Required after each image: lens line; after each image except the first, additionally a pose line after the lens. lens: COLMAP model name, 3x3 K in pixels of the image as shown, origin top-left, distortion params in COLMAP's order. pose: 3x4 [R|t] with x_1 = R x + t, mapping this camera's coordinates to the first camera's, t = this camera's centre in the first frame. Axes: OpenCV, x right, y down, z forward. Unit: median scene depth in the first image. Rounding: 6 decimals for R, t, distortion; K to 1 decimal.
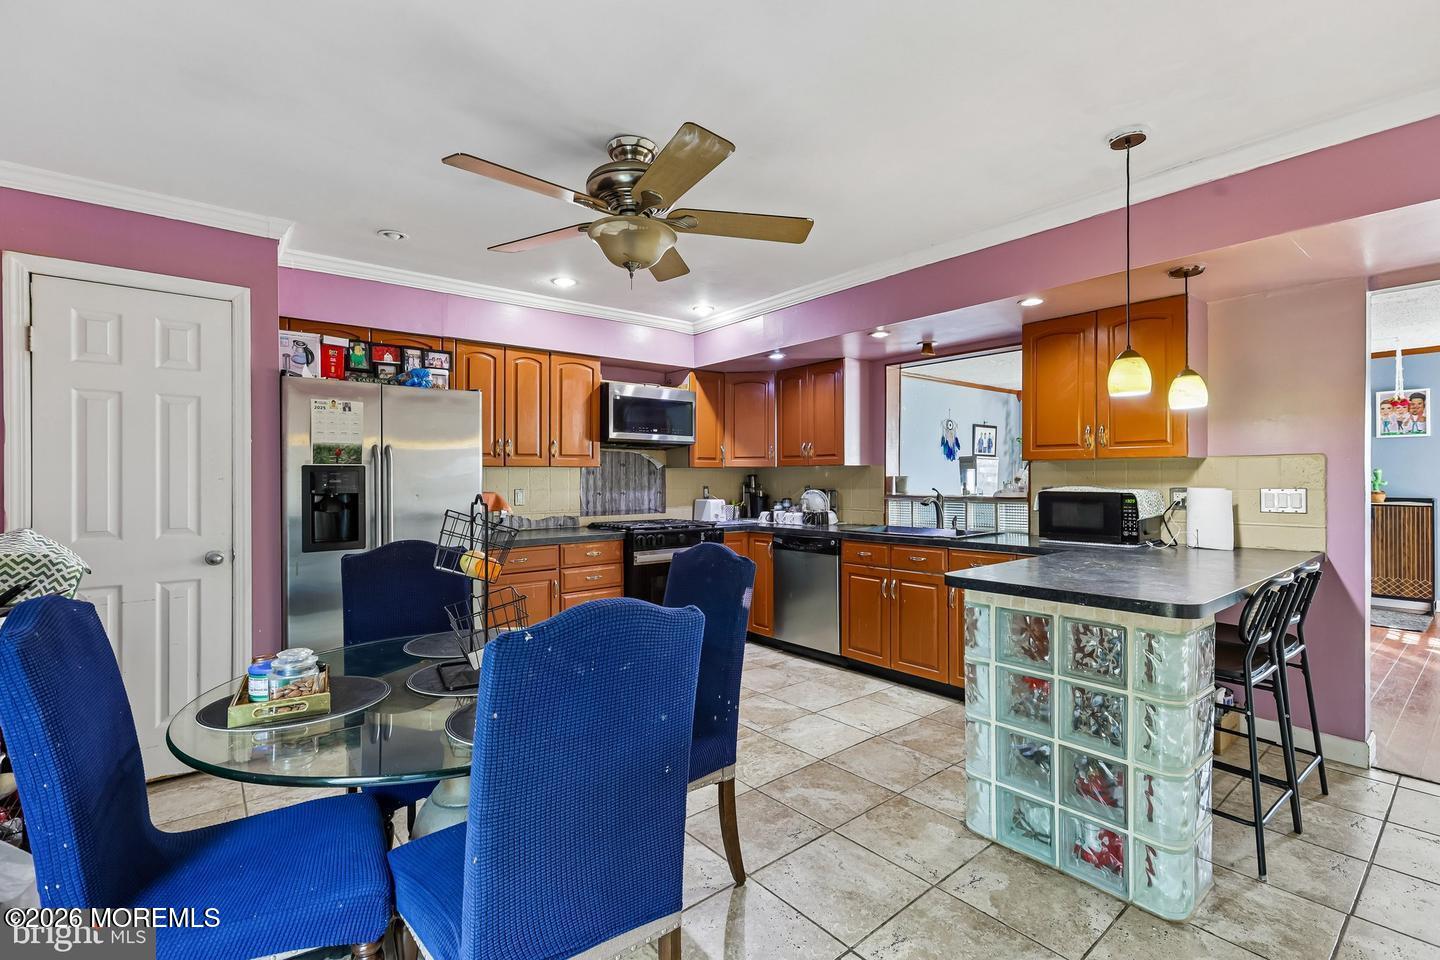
lens RADIAL K [[638.4, 0, 720.0], [0, 638.4, 480.0], [0, 0, 1]] dist [-0.000148, 0.000404]
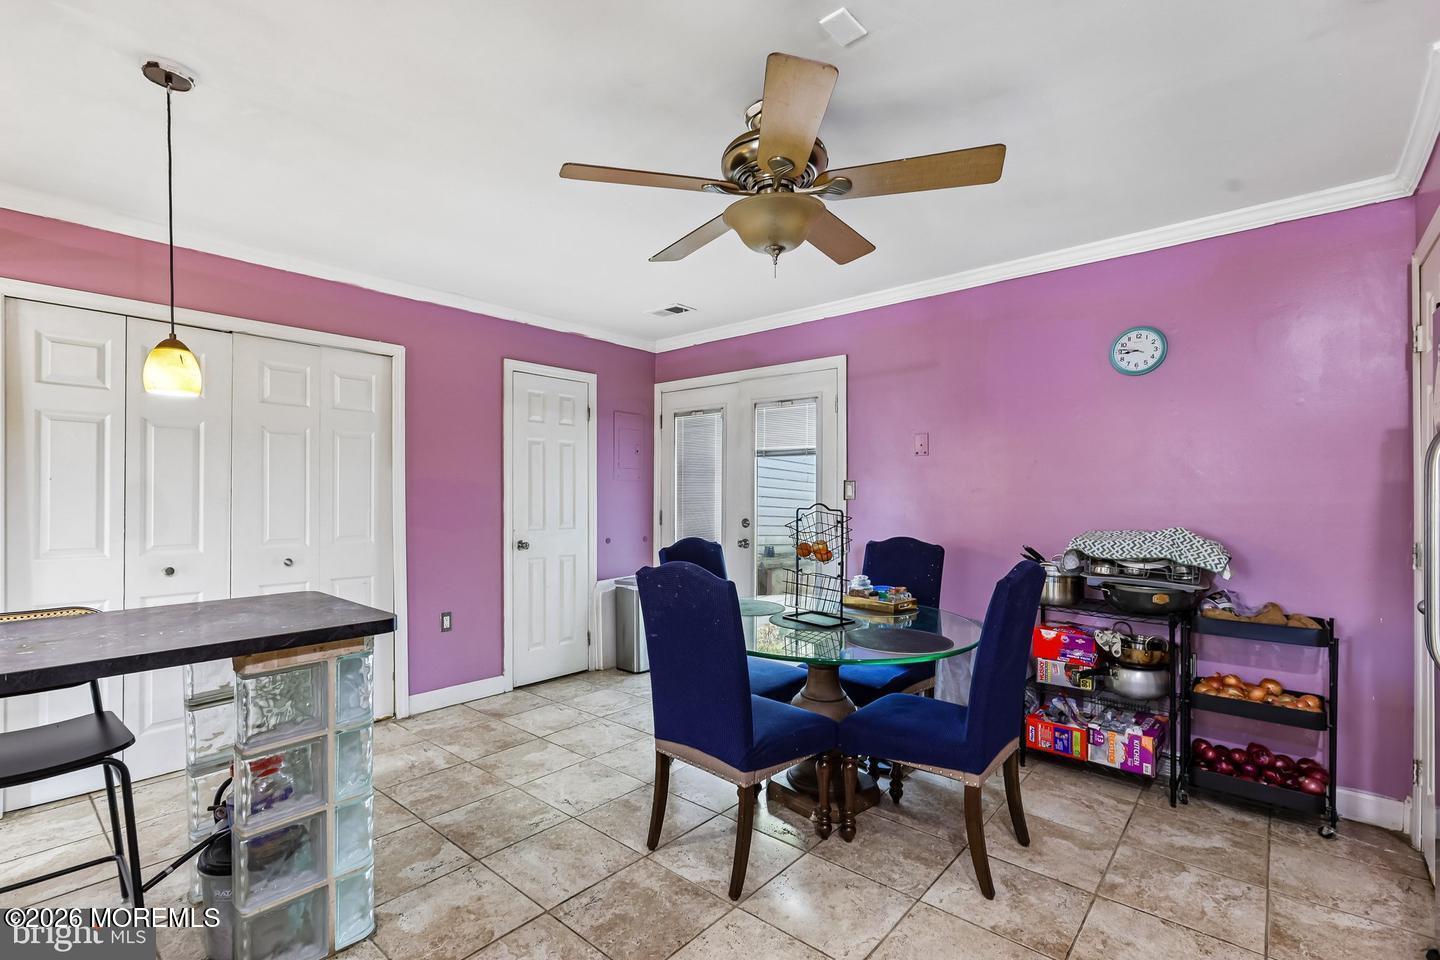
lens RADIAL K [[650.4, 0, 706.7], [0, 650.4, 488.5], [0, 0, 1]] dist [-0.010635, 0.010572]
pose [[-0.988350, 0.001491, -0.152189, 0.050177], [0.002321, 0.999983, -0.005277, -0.000771], [0.152179, -0.005568, -0.988337, 0.970625]]
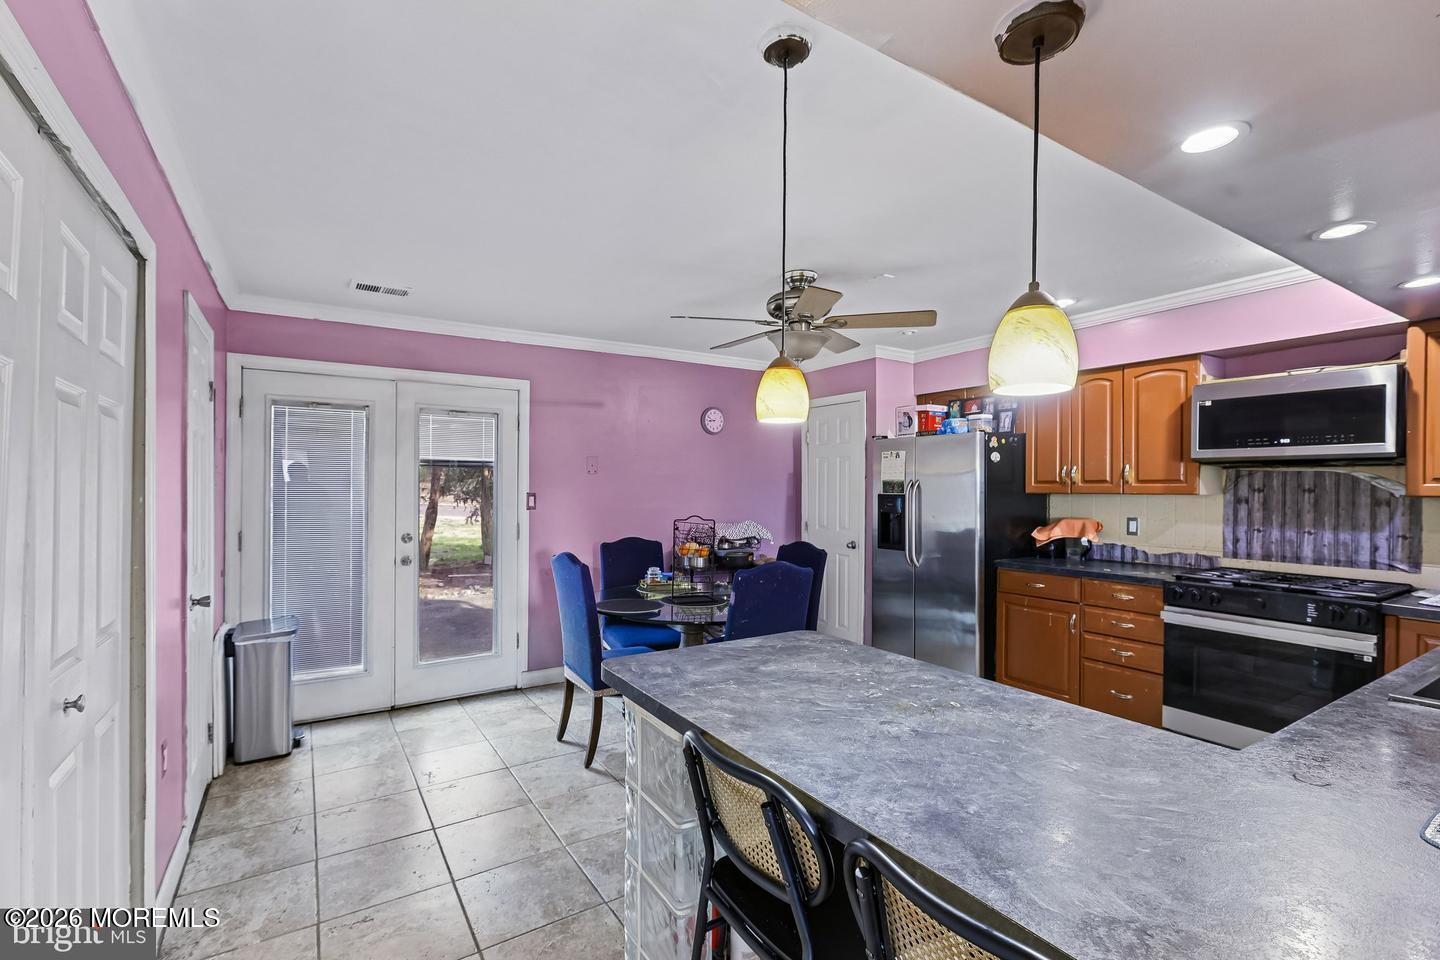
lens RADIAL K [[650.4, 0, 706.7], [0, 650.4, 488.5], [0, 0, 1]] dist [-0.010635, 0.010572]
pose [[-0.128265, 0.009089, -0.991698, 0.683870], [-0.003470, 0.999948, 0.009614, -0.033721], [0.991734, 0.004674, -0.128227, 0.515119]]
